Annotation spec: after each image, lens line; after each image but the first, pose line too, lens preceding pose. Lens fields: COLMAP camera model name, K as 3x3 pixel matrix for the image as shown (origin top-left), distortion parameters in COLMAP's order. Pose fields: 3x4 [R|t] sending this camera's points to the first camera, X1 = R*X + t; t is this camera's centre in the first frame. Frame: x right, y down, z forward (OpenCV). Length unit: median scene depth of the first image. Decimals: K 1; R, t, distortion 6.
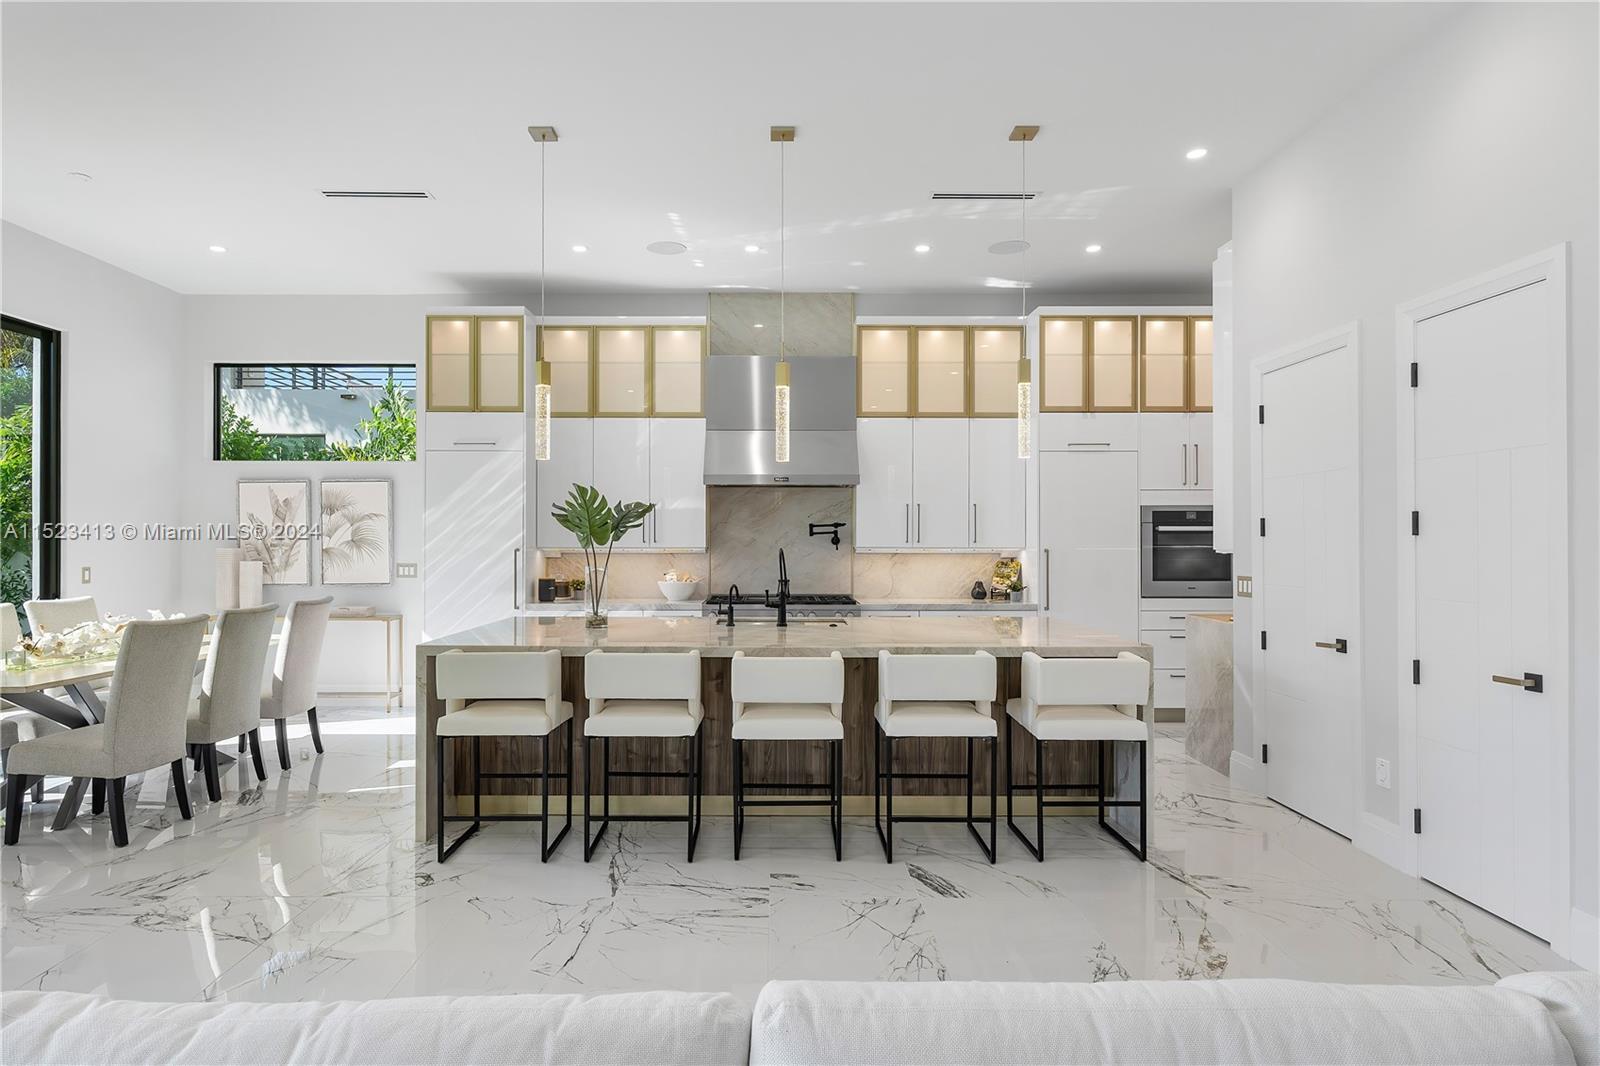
lens RADIAL K [[870.5, 0, 772.1], [0, 870.5, 533.7], [0, 0, 1]] dist [0.002534, 0.001063]
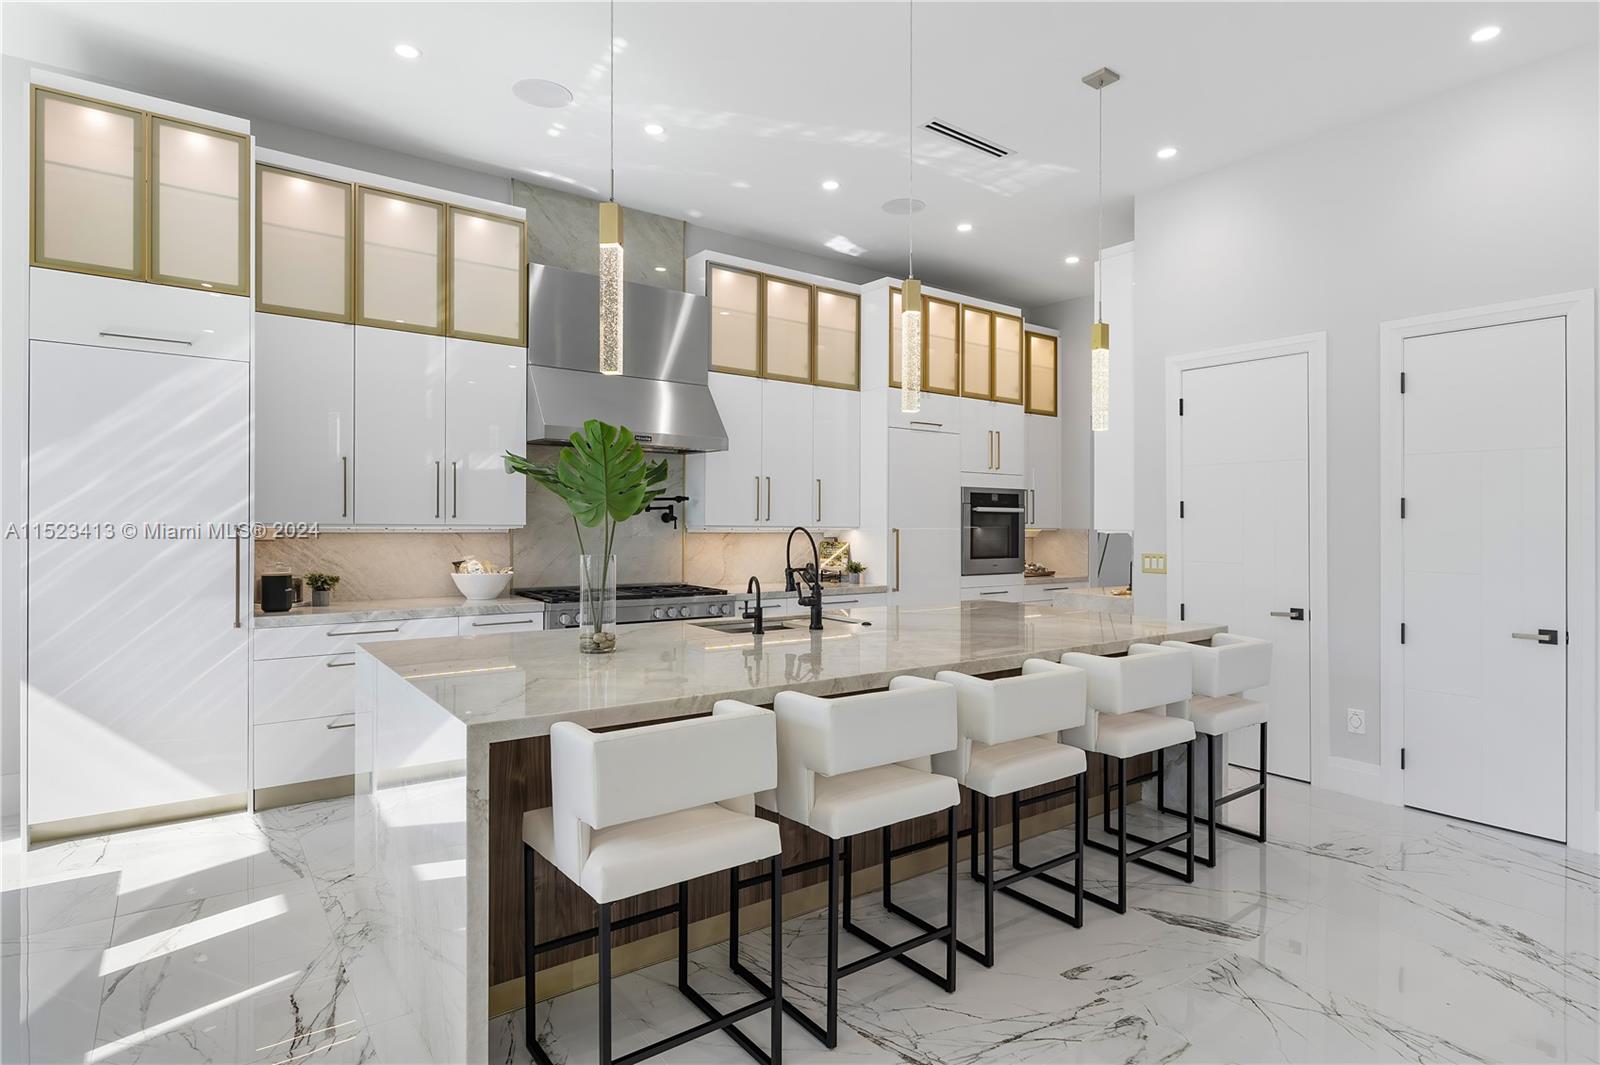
lens RADIAL K [[838.5, 0, 802.6], [0, 838.5, 520.3], [0, 0, 1]] dist [-0.001612, 0.000899]
pose [[0.803250, 0.008793, 0.595577, -0.320532], [-0.013937, 0.999895, 0.004034, 0.006184], [-0.595479, -0.011541, 0.803288, 0.307127]]
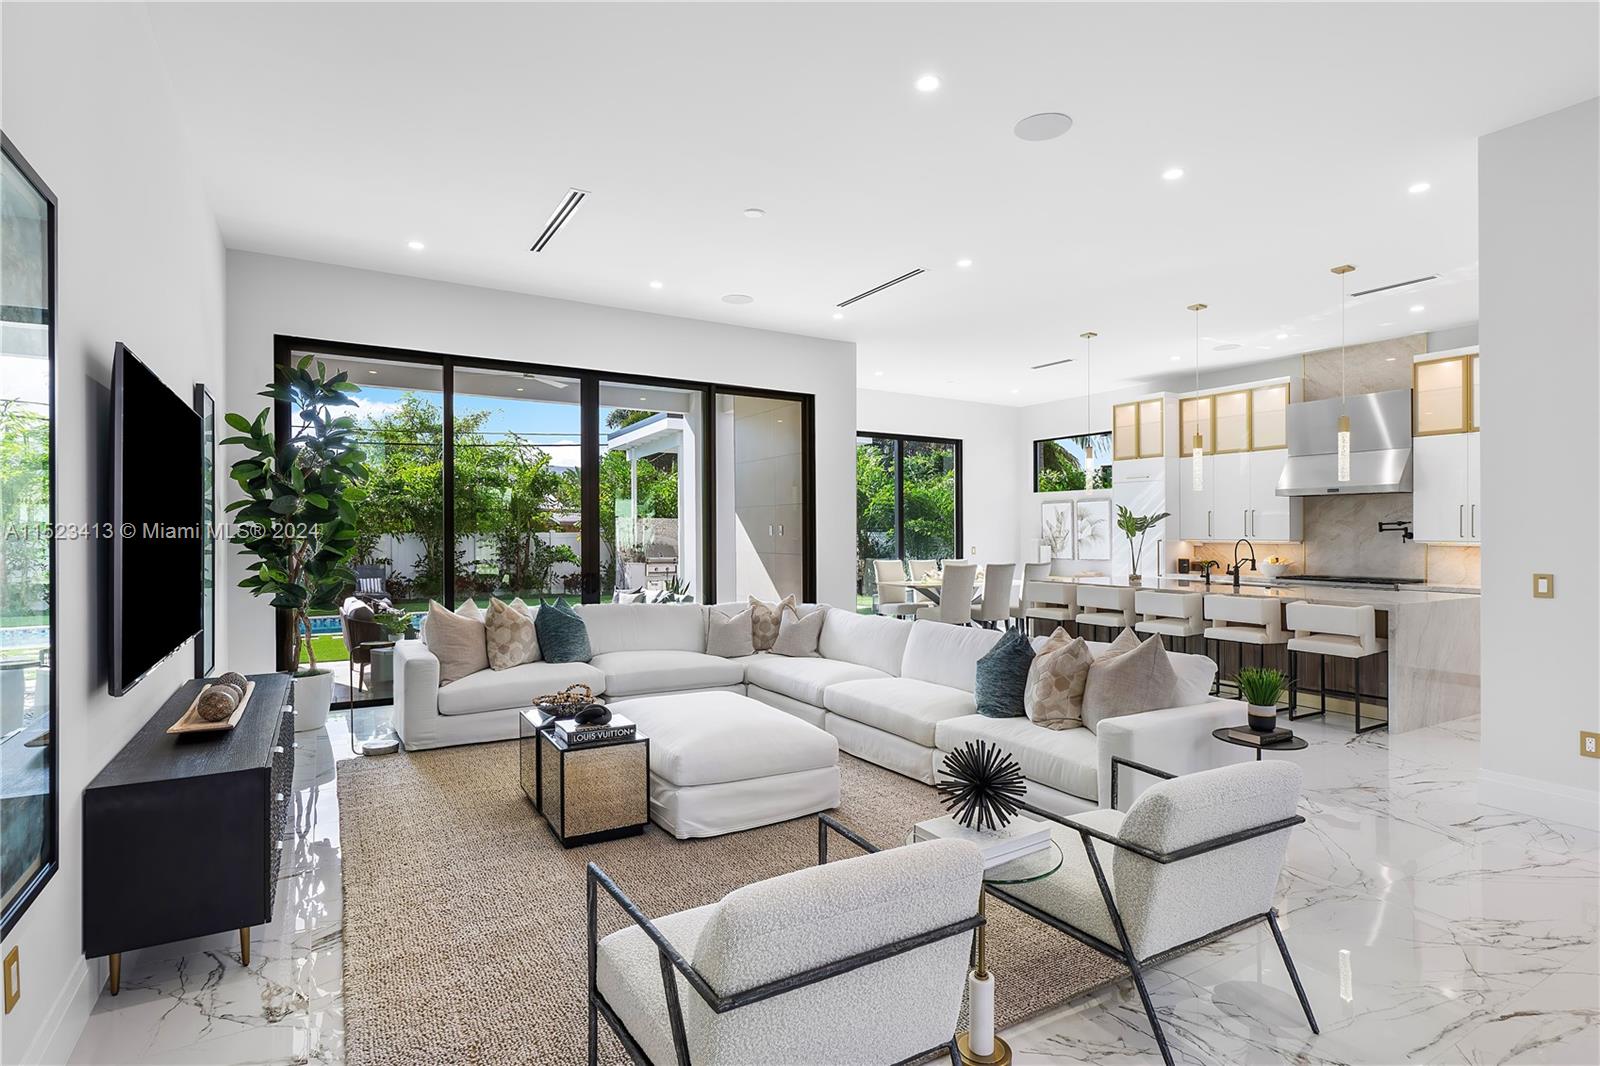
lens RADIAL K [[798.2, 0, 800.1], [0, 798.2, 526.8], [0, 0, 1]] dist [0.006942, -0.000006]
pose [[0.510218, -0.007096, -0.860016, 0.662096], [0.001930, 0.999973, -0.007106, 0.002130], [0.860043, 0.001966, 0.510218, -0.356900]]
